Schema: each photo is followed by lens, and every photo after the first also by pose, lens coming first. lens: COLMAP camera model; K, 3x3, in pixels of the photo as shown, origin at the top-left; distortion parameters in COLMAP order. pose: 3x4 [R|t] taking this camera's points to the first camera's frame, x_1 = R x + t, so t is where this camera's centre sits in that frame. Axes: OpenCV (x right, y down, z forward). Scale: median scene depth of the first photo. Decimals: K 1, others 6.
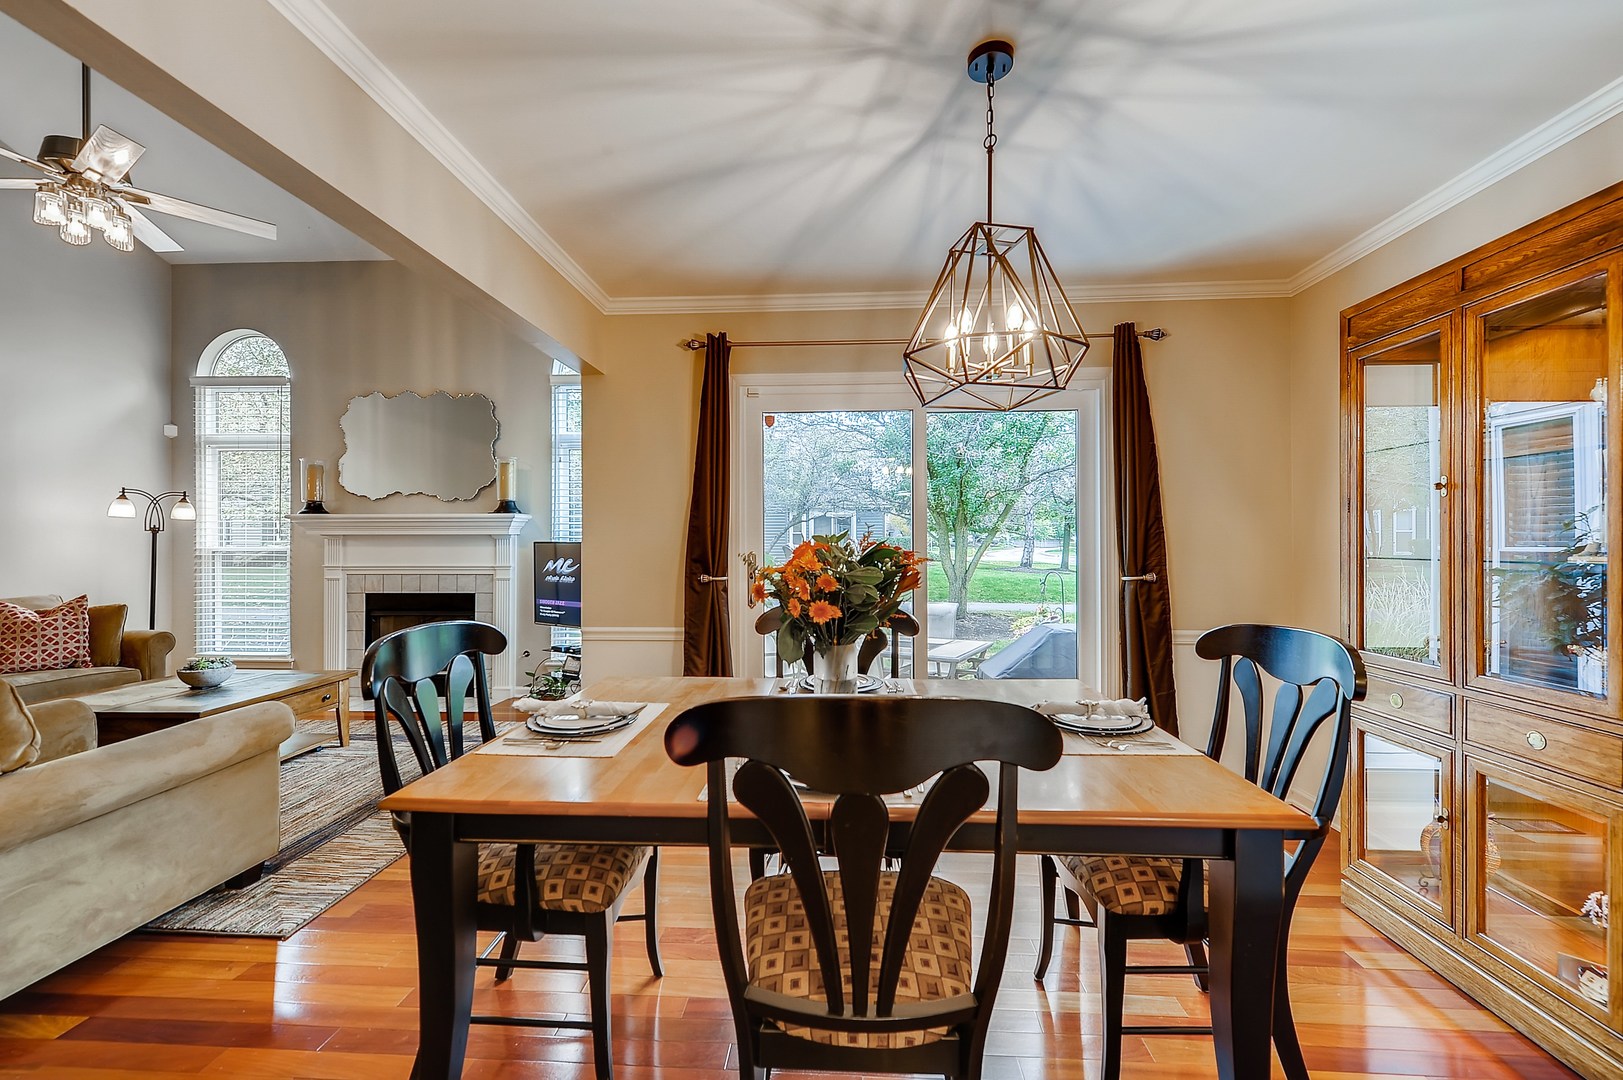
lens RADIAL K [[645.3, 0, 811.9], [0, 645.3, 543.0], [0, 0, 1]] dist [0.002394, 0.000176]
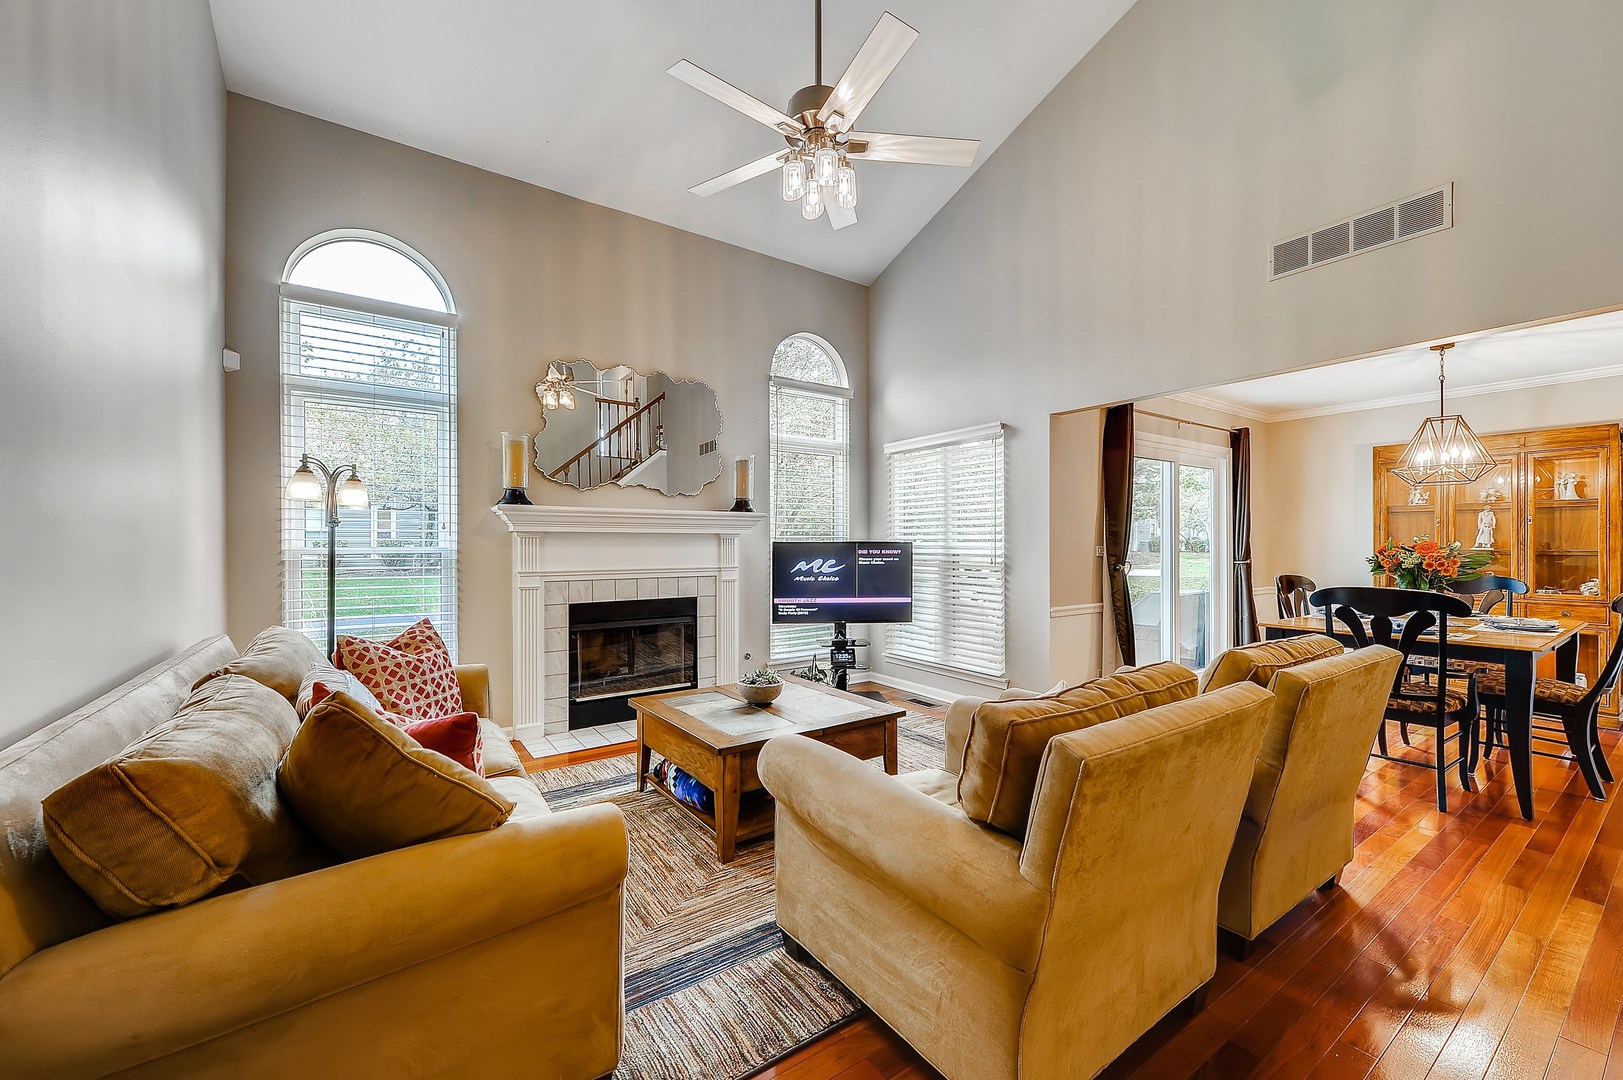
lens RADIAL K [[645.3, 0, 814.3], [0, 645.3, 546.4], [0, 0, 1]] dist [0.002394, 0.000176]
pose [[0.785490, 0.001791, 0.618871, -1.012183], [-0.010714, 0.999885, 0.010705, -0.007258], [-0.618781, -0.015039, 0.785419, 0.172214]]
